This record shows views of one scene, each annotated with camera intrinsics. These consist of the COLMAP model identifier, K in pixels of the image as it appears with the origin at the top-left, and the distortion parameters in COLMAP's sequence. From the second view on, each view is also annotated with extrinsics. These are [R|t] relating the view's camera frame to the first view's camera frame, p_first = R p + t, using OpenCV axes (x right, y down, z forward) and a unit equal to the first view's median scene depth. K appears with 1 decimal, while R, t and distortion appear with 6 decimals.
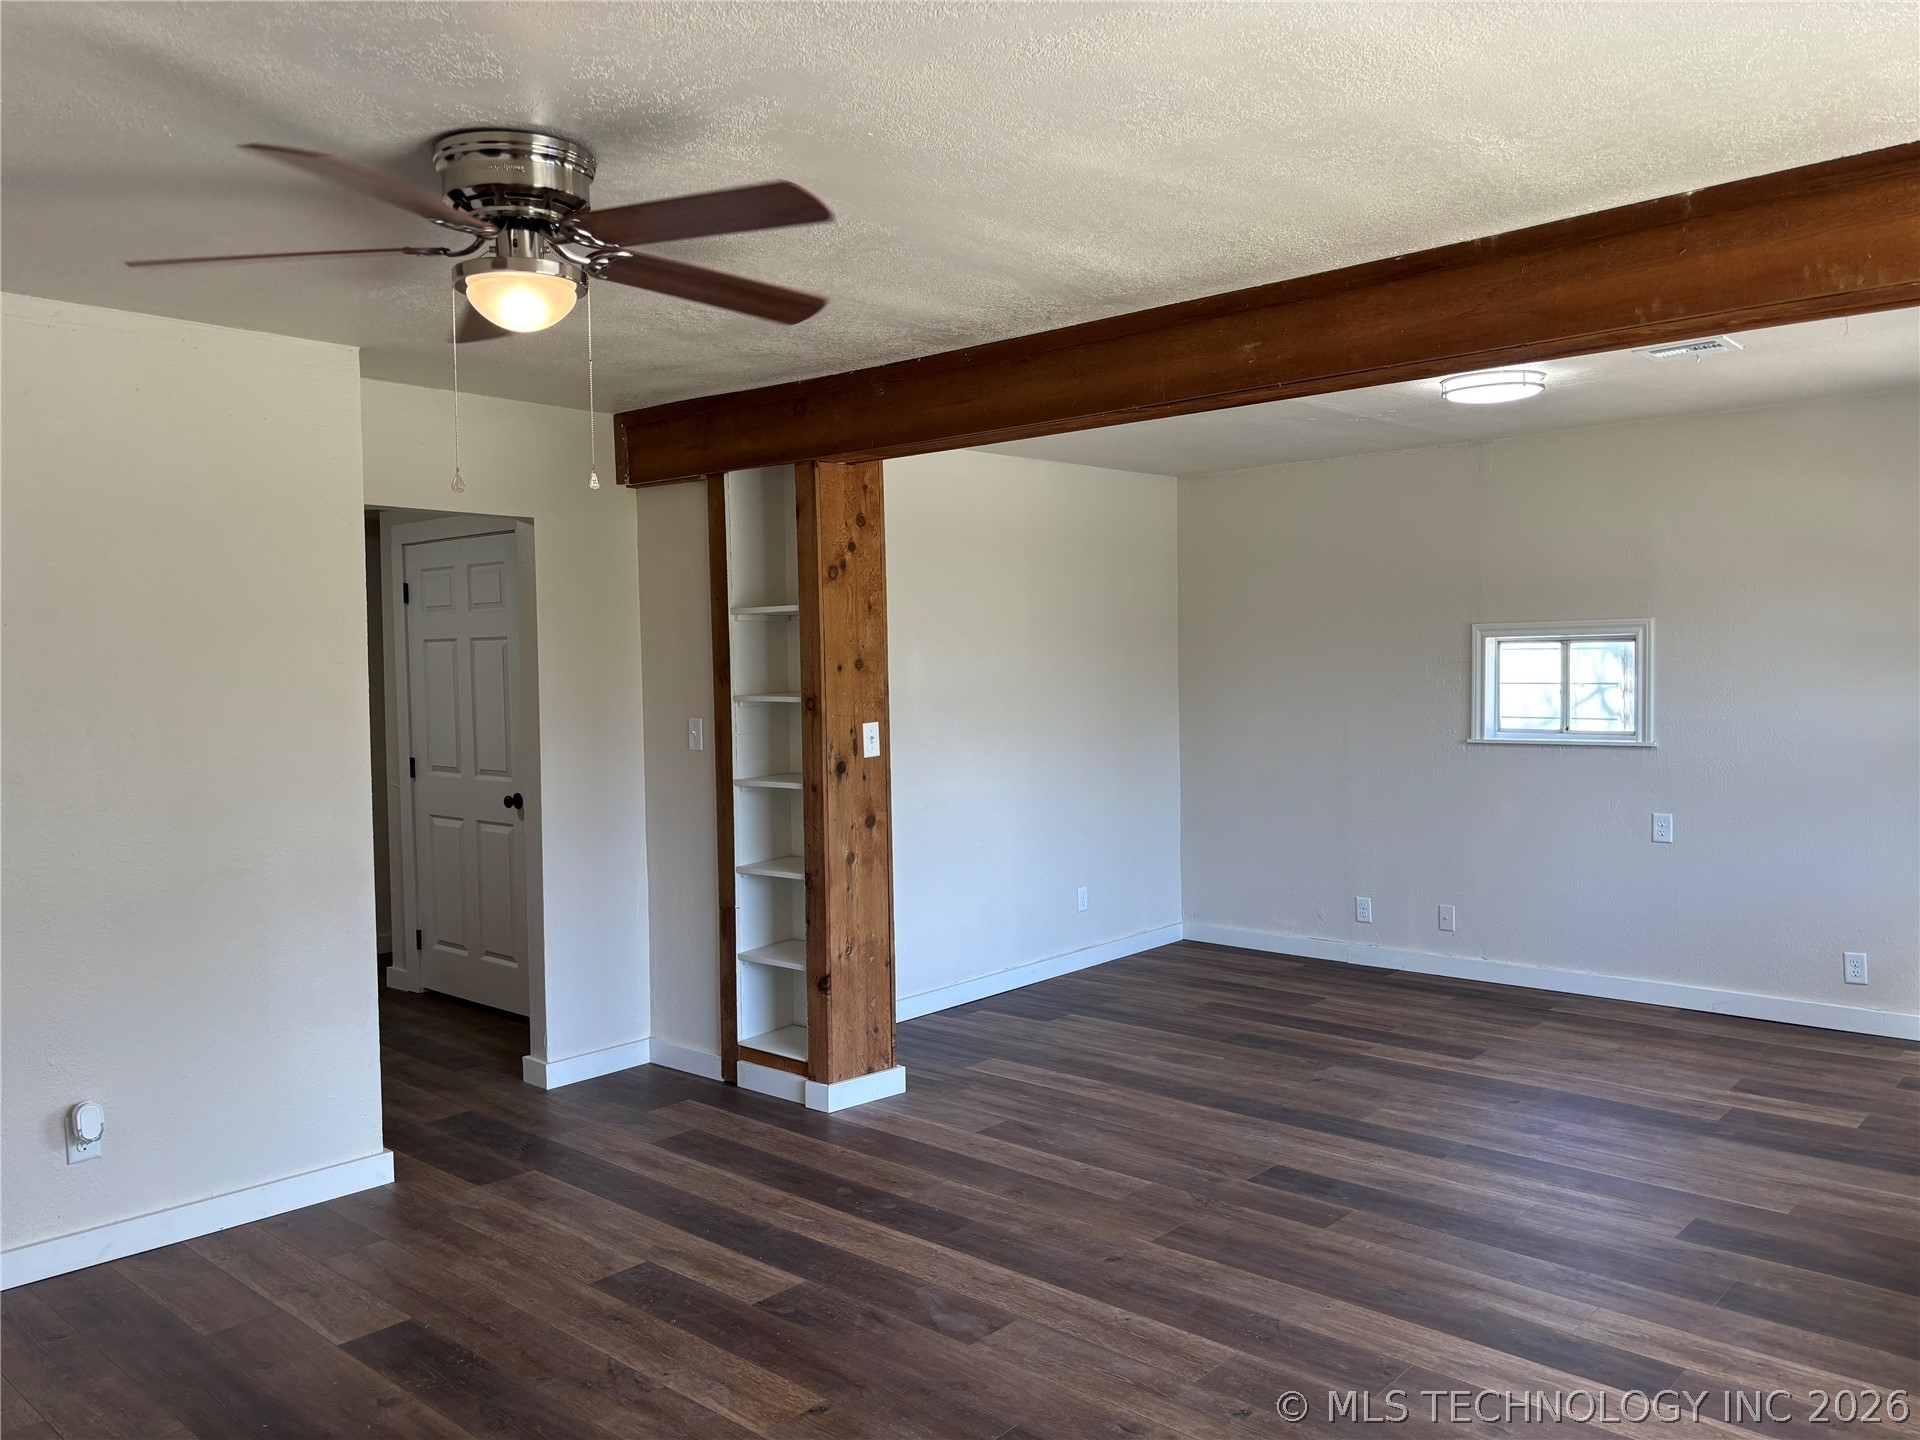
lens RADIAL K [[1455.5, 0, 947.5], [0, 1455.5, 717.3], [0, 0, 1]] dist [0.052043, -0.057129]
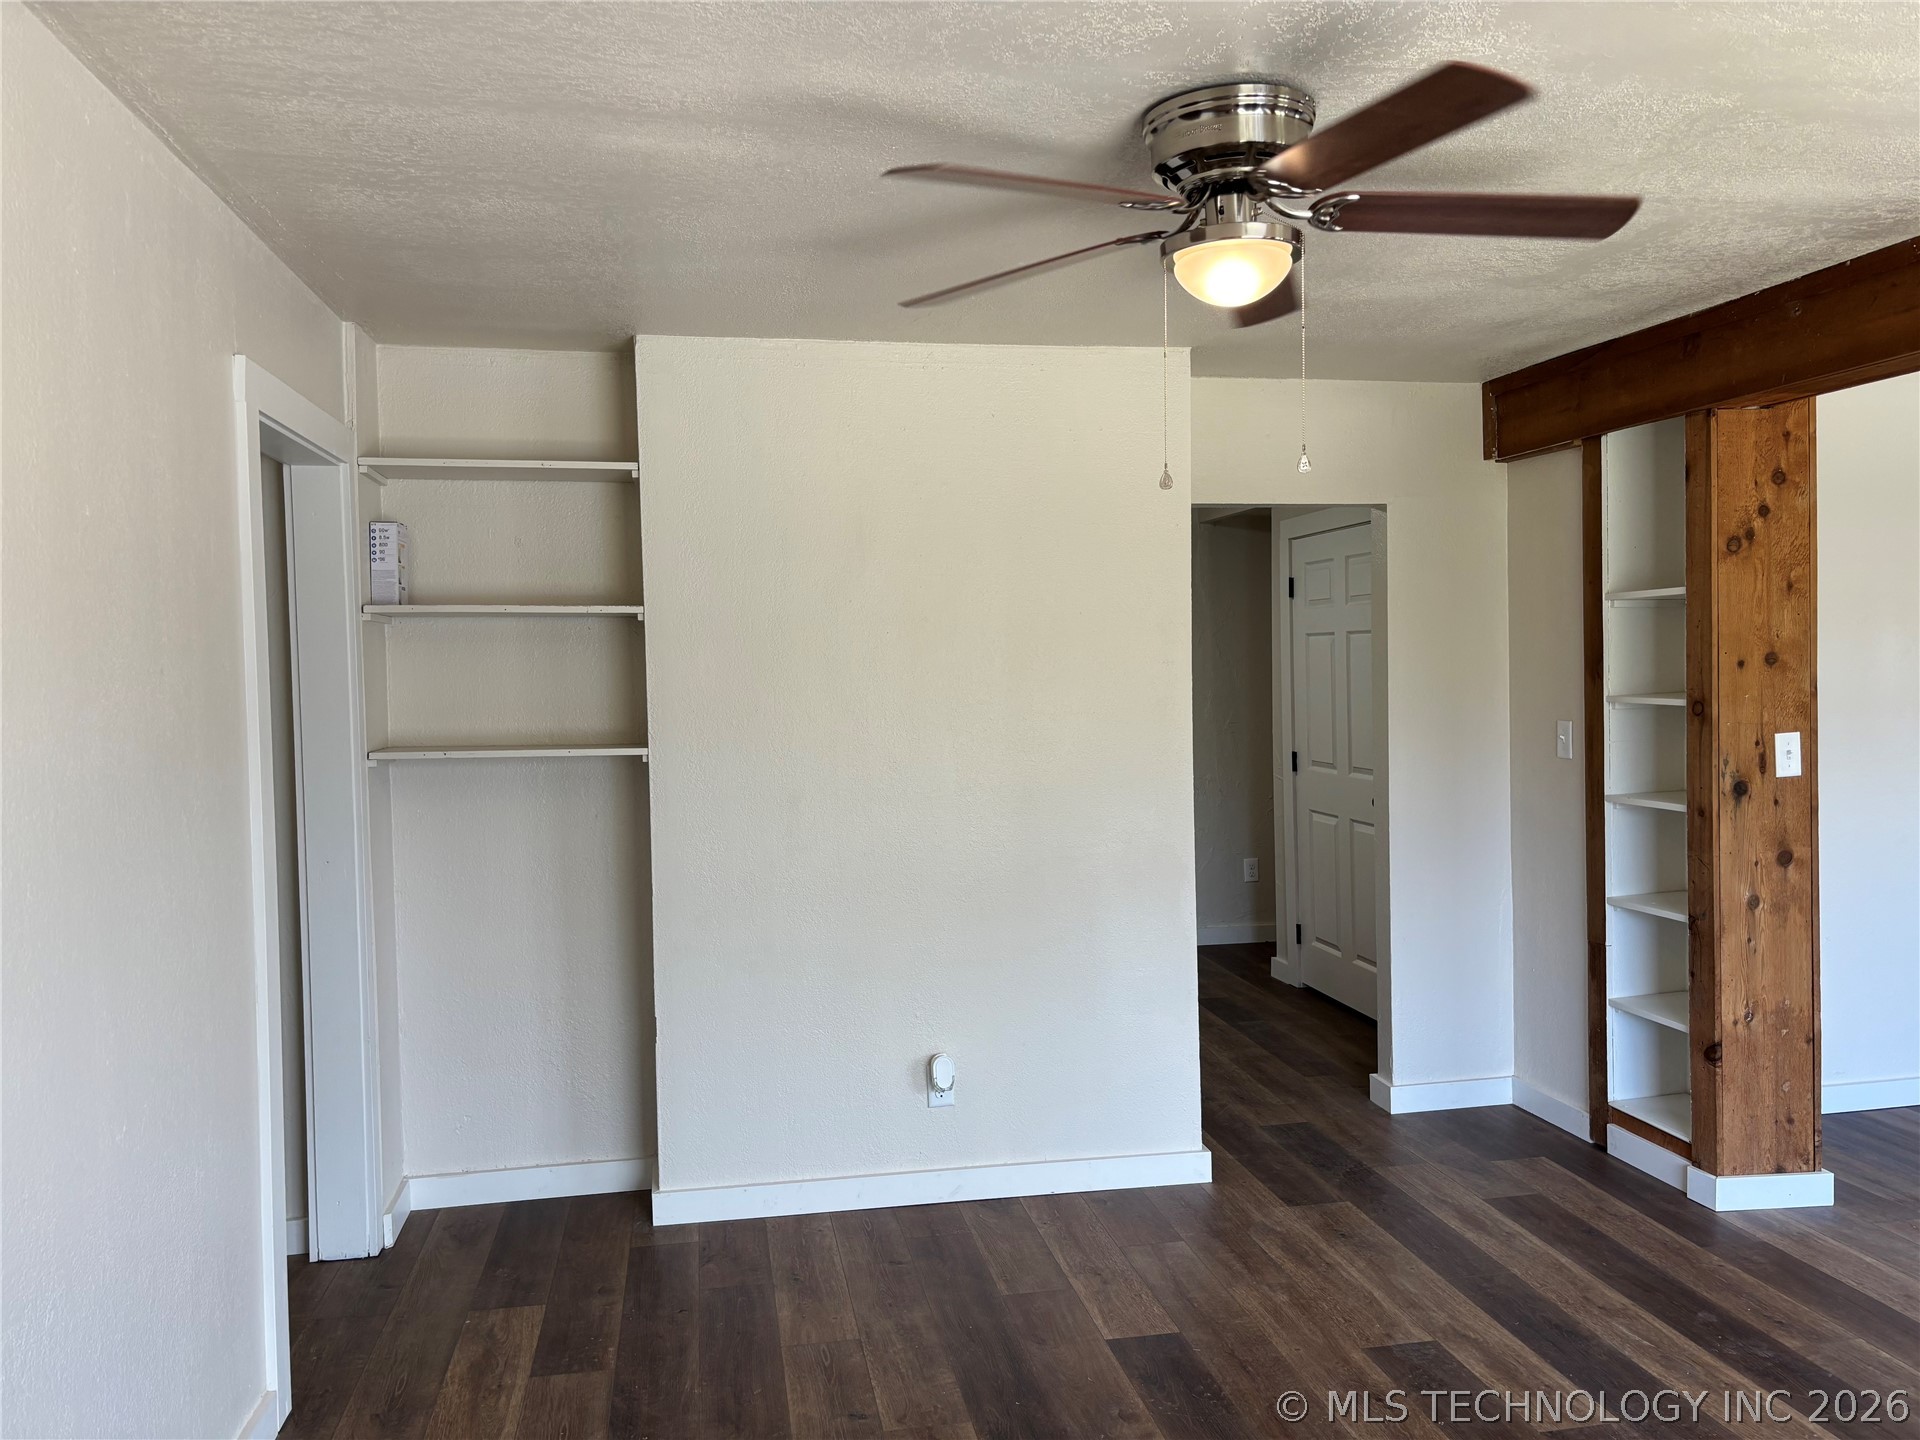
lens RADIAL K [[1455.5, 0, 961.2], [0, 1455.5, 713.2], [0, 0, 1]] dist [0.052043, -0.057129]
pose [[0.798705, 0.019281, -0.601414, 0.070206], [-0.015470, 0.999814, 0.011509, -0.009324], [0.601524, 0.000112, 0.798855, 0.091712]]
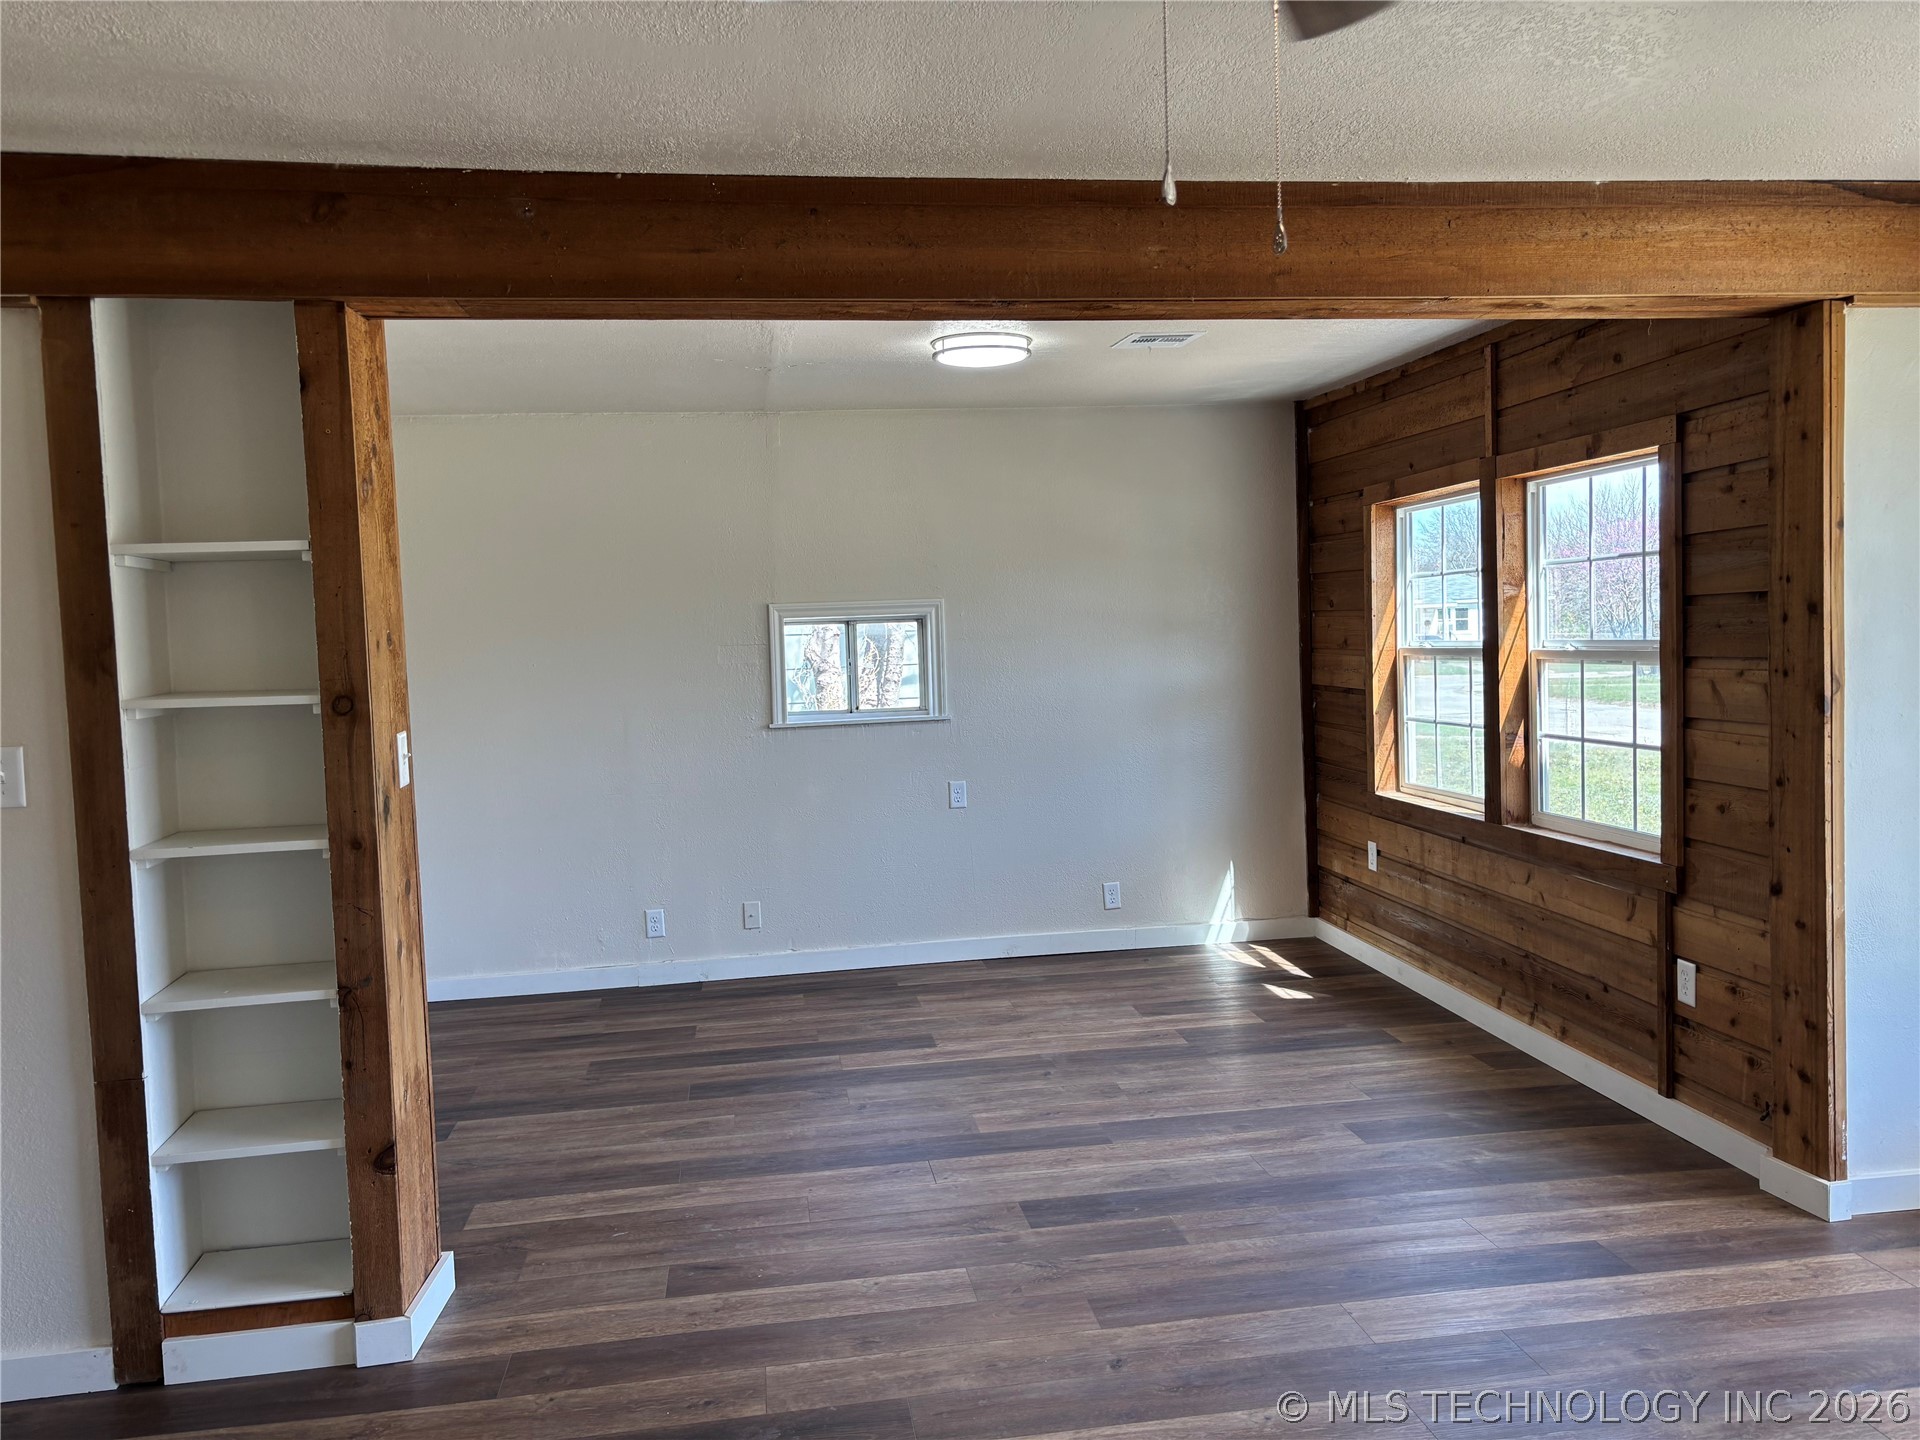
lens RADIAL K [[1455.5, 0, 970.6], [0, 1455.5, 720.3], [0, 0, 1]] dist [0.052043, -0.057129]
pose [[0.626306, -0.052250, 0.777824, -0.402033], [0.055978, 0.998190, 0.021980, -0.001630], [-0.777565, 0.029775, 0.628098, 0.410016]]
